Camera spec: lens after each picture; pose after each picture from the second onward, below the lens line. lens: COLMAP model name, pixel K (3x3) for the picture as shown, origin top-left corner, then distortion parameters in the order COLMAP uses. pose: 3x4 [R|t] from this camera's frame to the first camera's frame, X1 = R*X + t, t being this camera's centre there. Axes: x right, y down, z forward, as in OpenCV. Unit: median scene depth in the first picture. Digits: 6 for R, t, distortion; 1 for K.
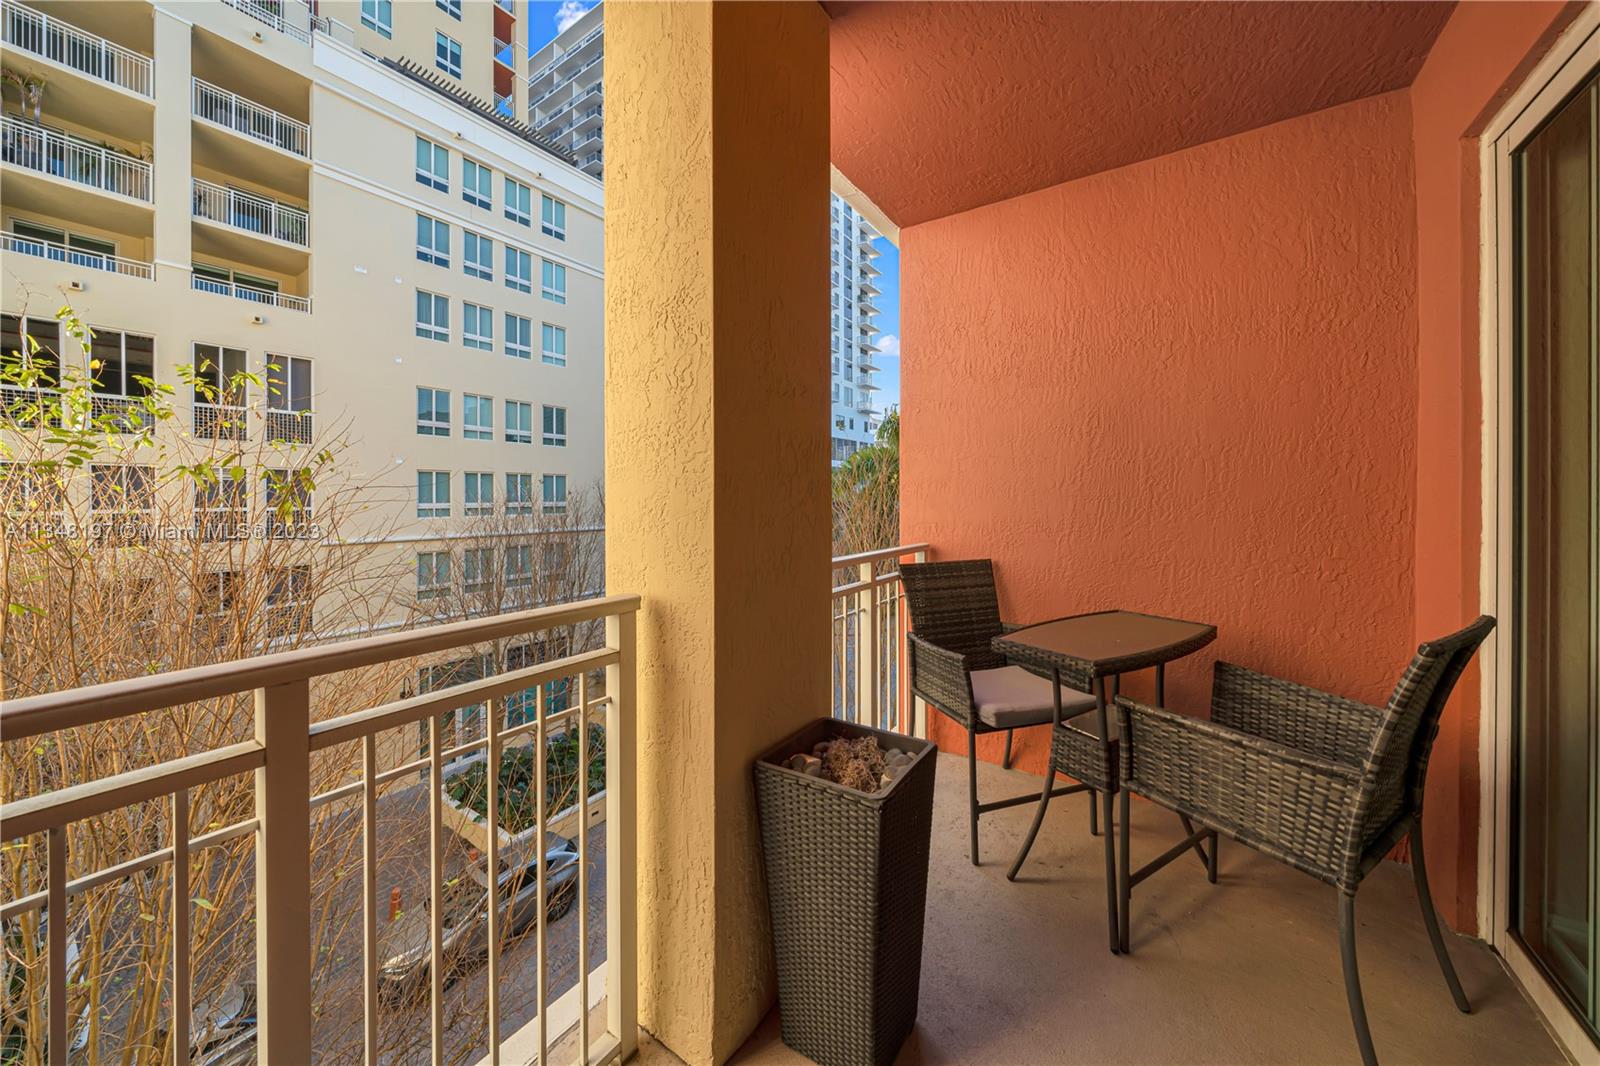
lens RADIAL K [[558.1, 0, 811.3], [0, 558.1, 514.2], [0, 0, 1]] dist [-0.005853, 0.000270]
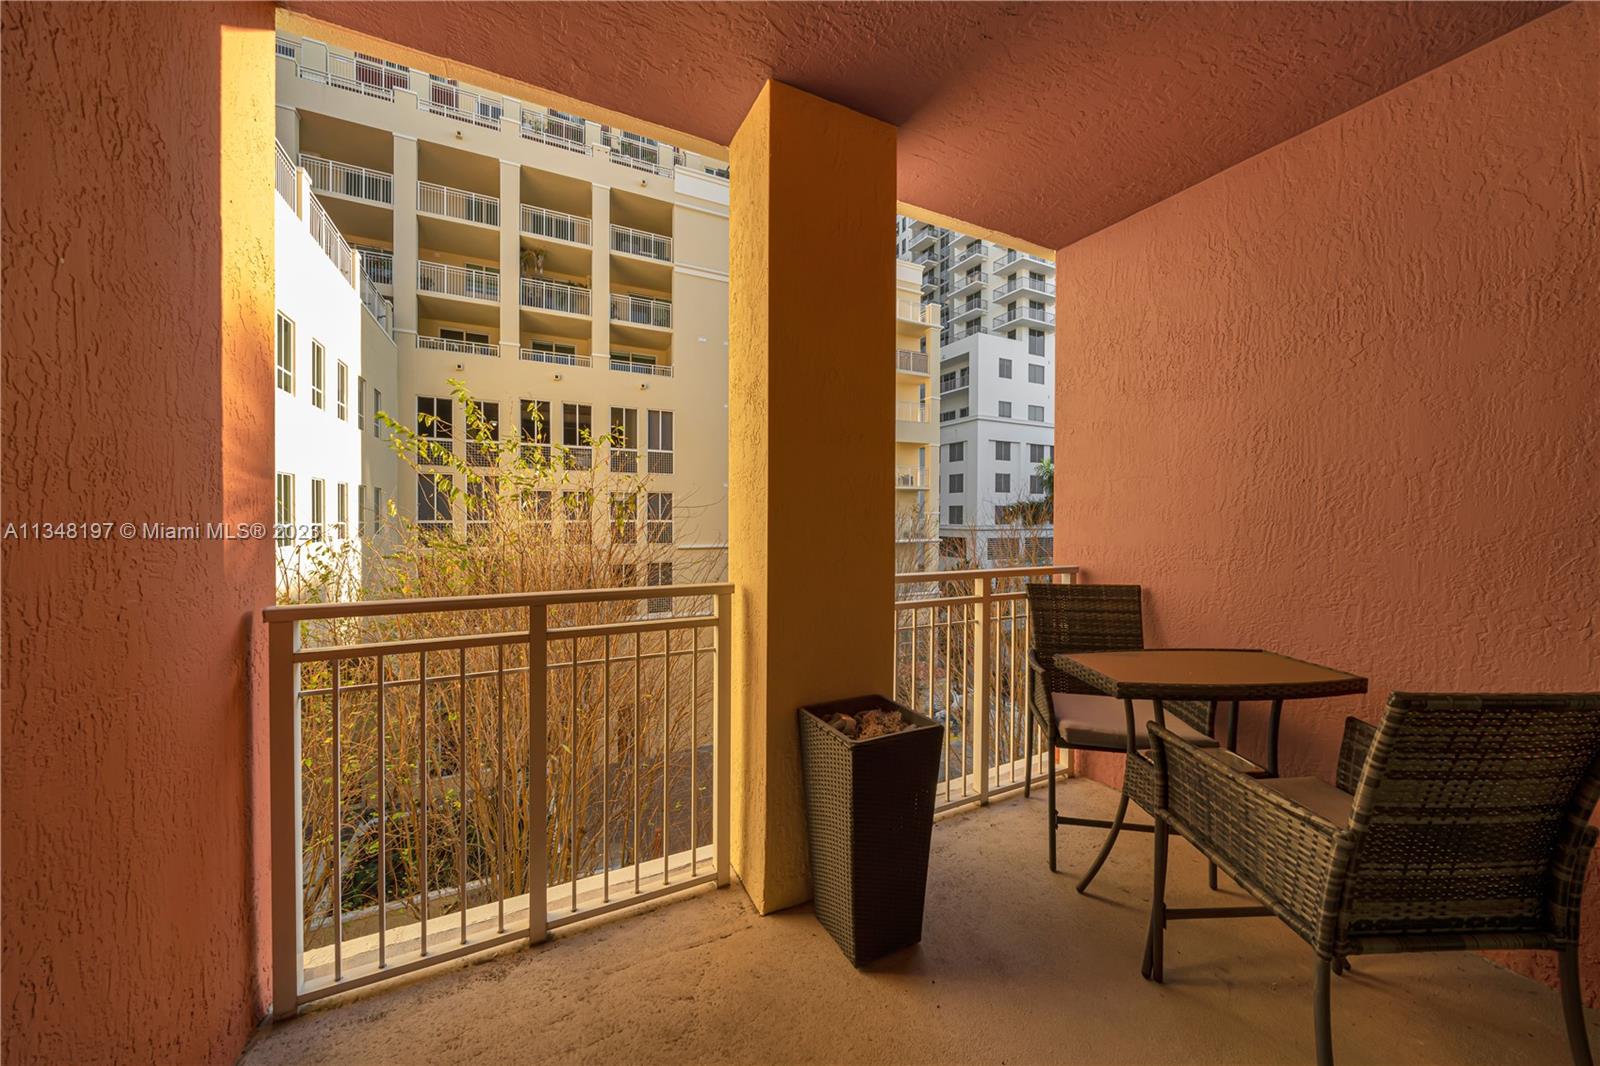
lens RADIAL K [[558.1, 0, 807.9], [0, 558.1, 541.8], [0, 0, 1]] dist [-0.005853, 0.000270]
pose [[0.868950, 0.031331, -0.493907, 0.306241], [-0.021950, 0.999452, 0.024783, -0.004840], [0.494413, -0.010694, 0.869161, -0.104311]]
